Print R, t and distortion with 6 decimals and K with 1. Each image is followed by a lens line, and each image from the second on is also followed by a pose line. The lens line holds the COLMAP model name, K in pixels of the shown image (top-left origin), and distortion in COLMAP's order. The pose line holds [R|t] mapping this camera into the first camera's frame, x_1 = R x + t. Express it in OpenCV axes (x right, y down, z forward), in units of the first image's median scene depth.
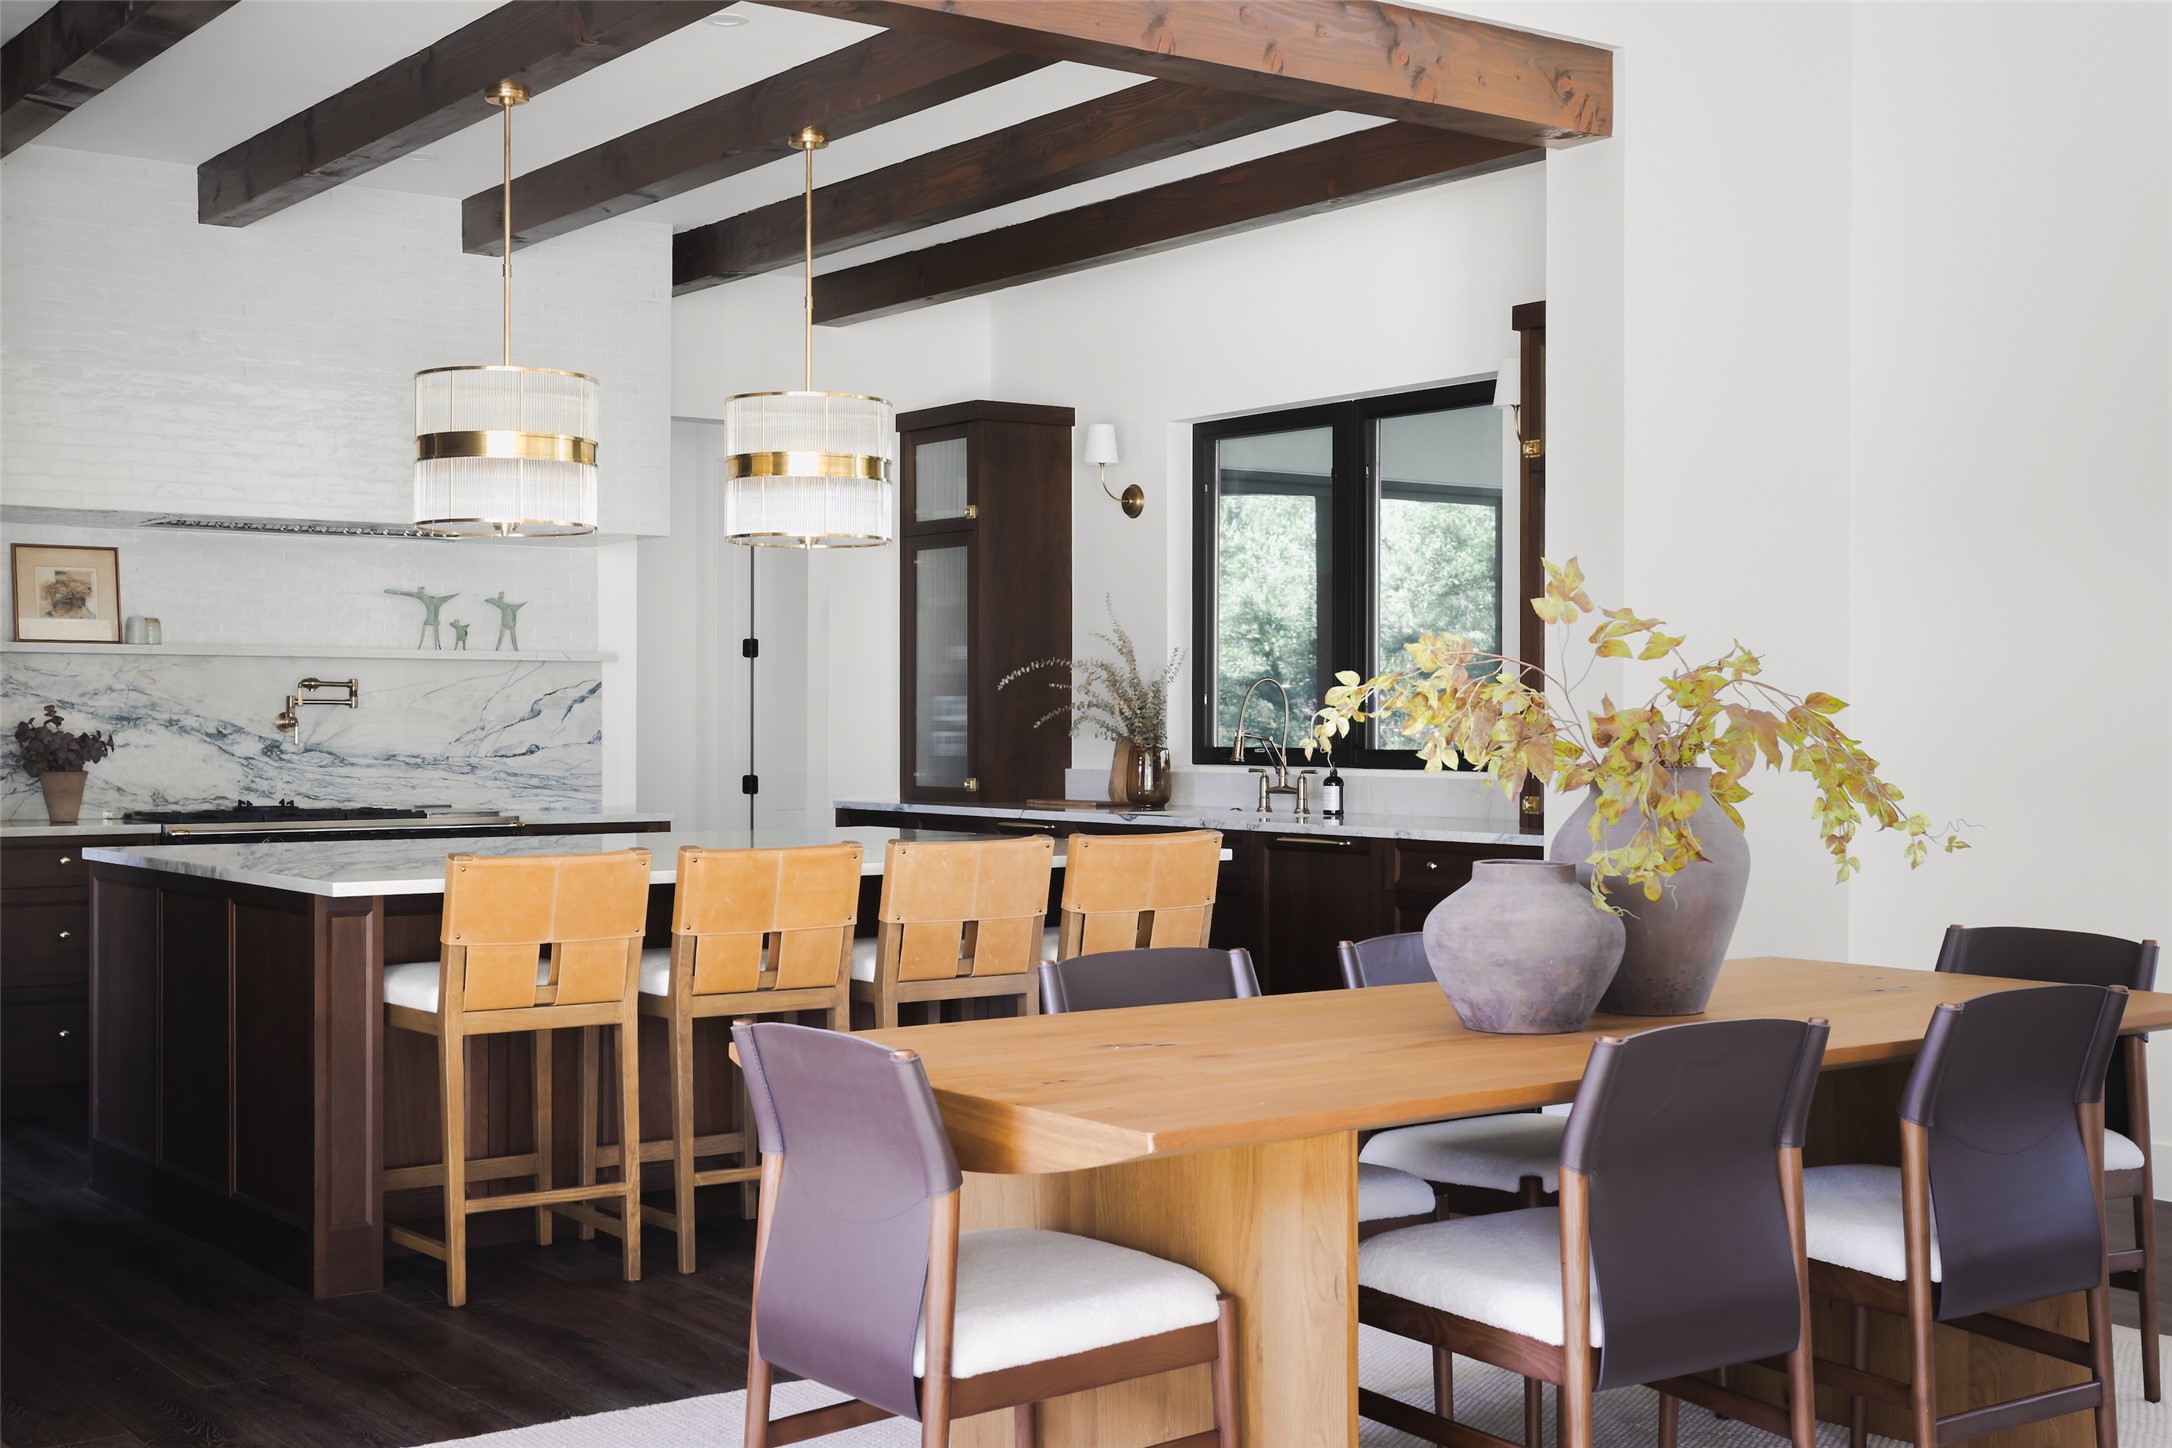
lens RADIAL K [[2647.1, 0, 1092.7], [0, 2647.1, 723.5], [0, 0, 1]] dist [-0.032087, 0.000000]
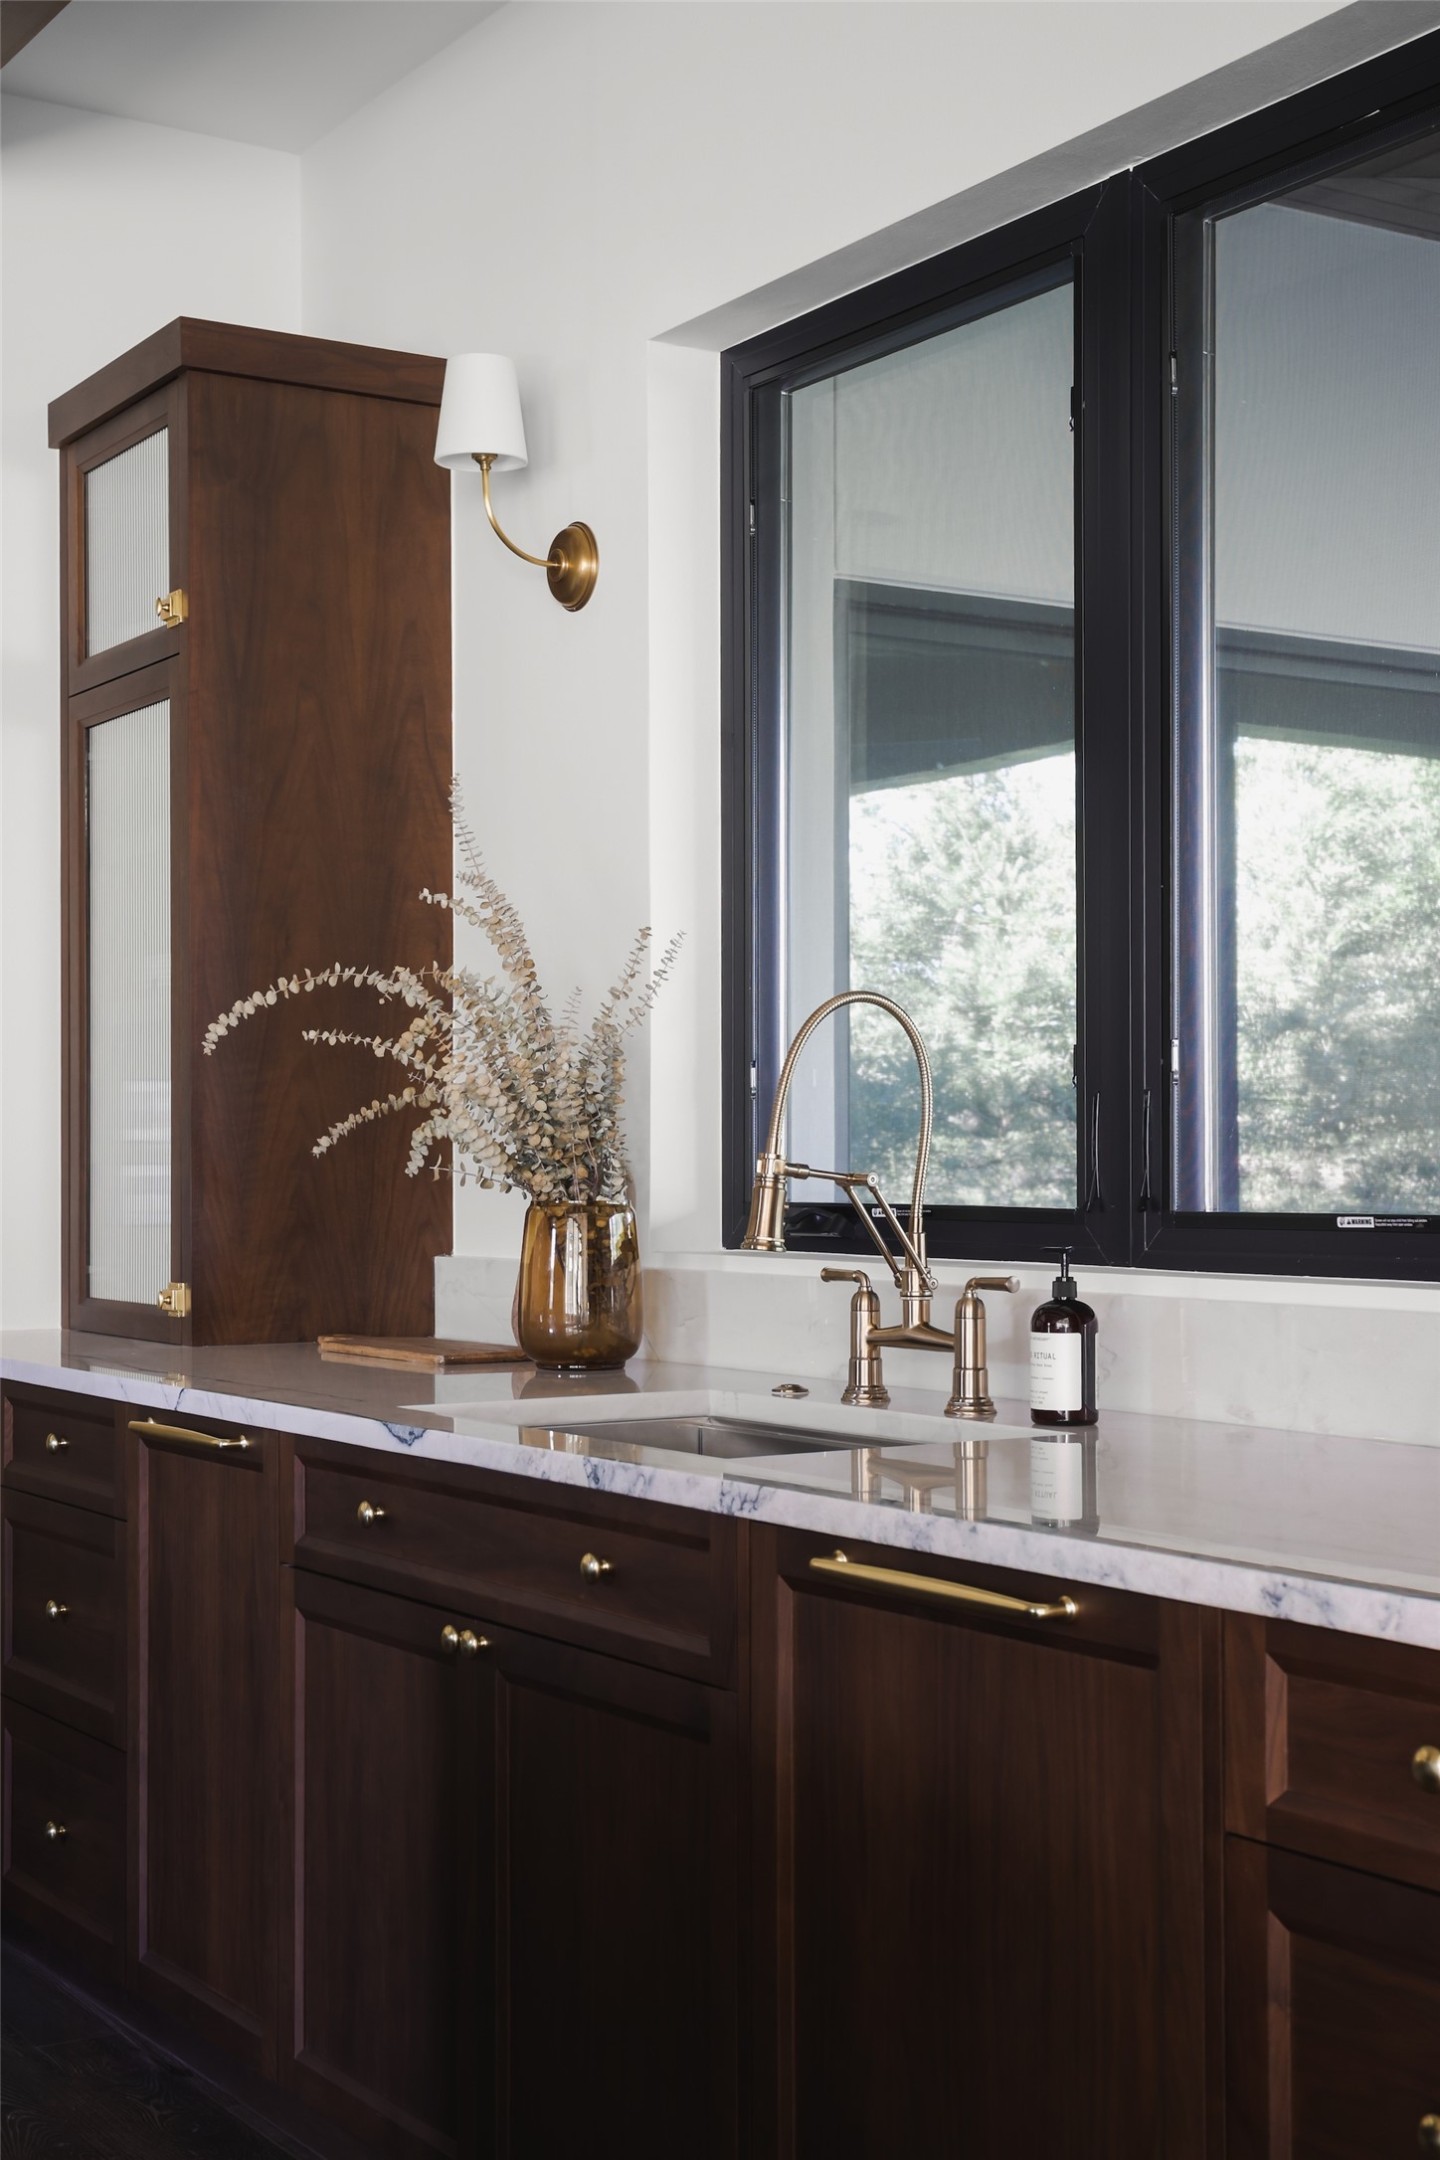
lens RADIAL K [[2915.3, 0, 706.7], [0, 2915.3, 1082.4], [0, 0, 1]] dist [0.018276, 0.000000]
pose [[0.997118, -0.004321, -0.075748, 0.069114], [0.002168, 0.999592, -0.028472, 0.003828], [0.075840, 0.028225, 0.996720, 0.601392]]
